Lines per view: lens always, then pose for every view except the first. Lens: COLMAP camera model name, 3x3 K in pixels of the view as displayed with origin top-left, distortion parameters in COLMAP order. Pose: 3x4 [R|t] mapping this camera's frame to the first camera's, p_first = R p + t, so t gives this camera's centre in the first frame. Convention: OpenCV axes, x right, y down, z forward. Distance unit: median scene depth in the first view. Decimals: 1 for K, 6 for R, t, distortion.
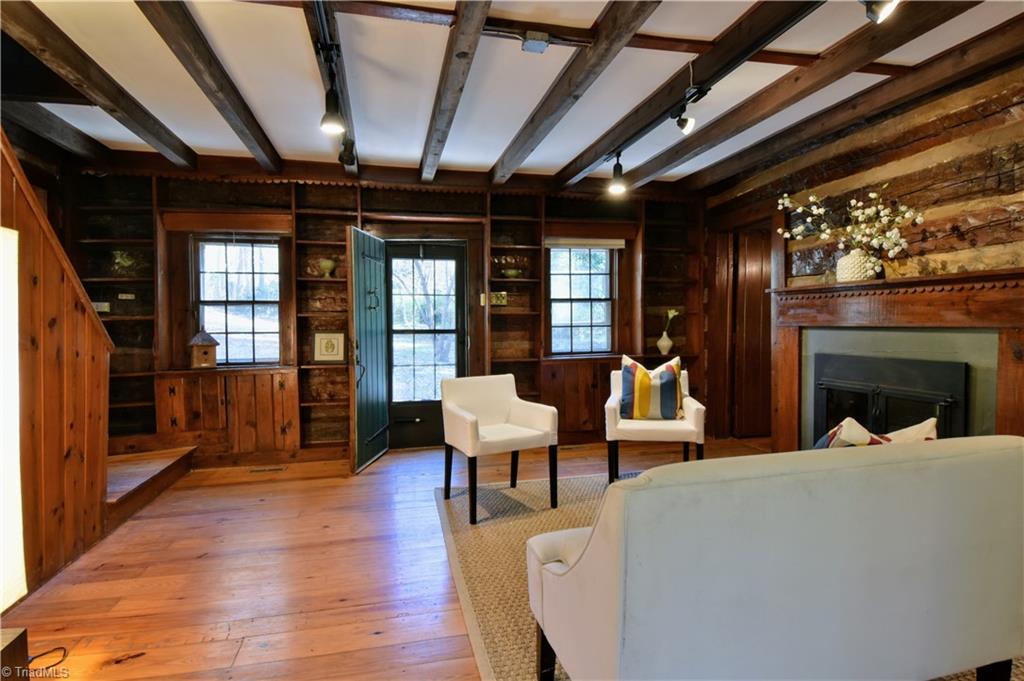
lens RADIAL K [[554.0, 0, 525.7], [0, 554.0, 336.2], [0, 0, 1]] dist [0.046111, -0.049717]
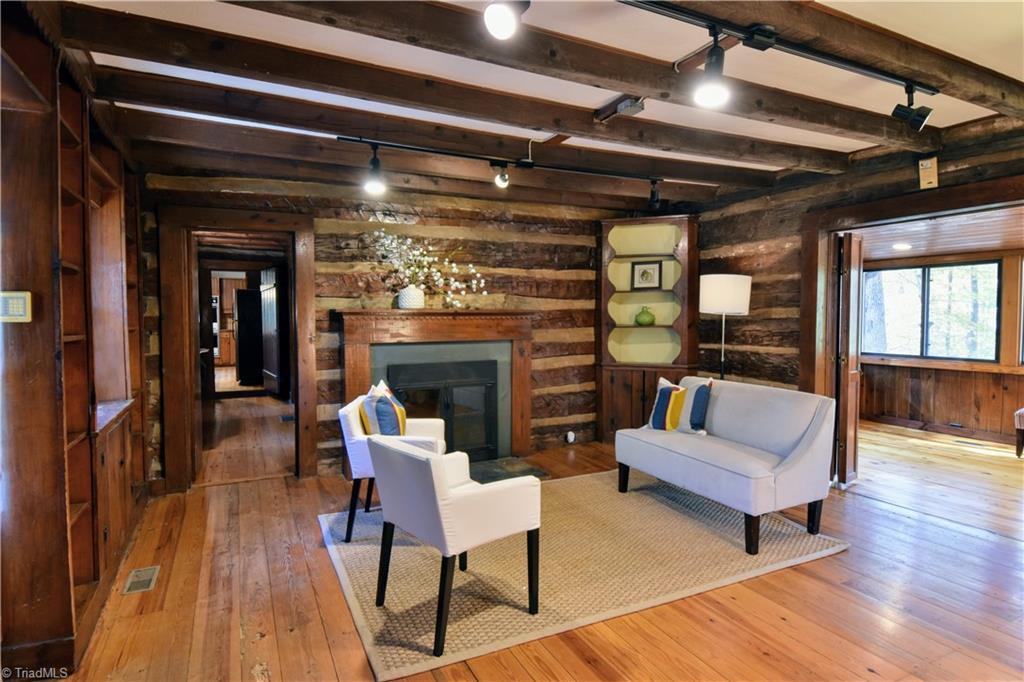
lens RADIAL K [[554.0, 0, 525.7], [0, 554.0, 336.7], [0, 0, 1]] dist [0.046111, -0.049717]
pose [[-0.247158, -0.009945, 0.968924, -0.915517], [0.036322, 0.999149, 0.019520, -0.057083], [-0.968294, 0.040018, -0.246586, 1.315382]]
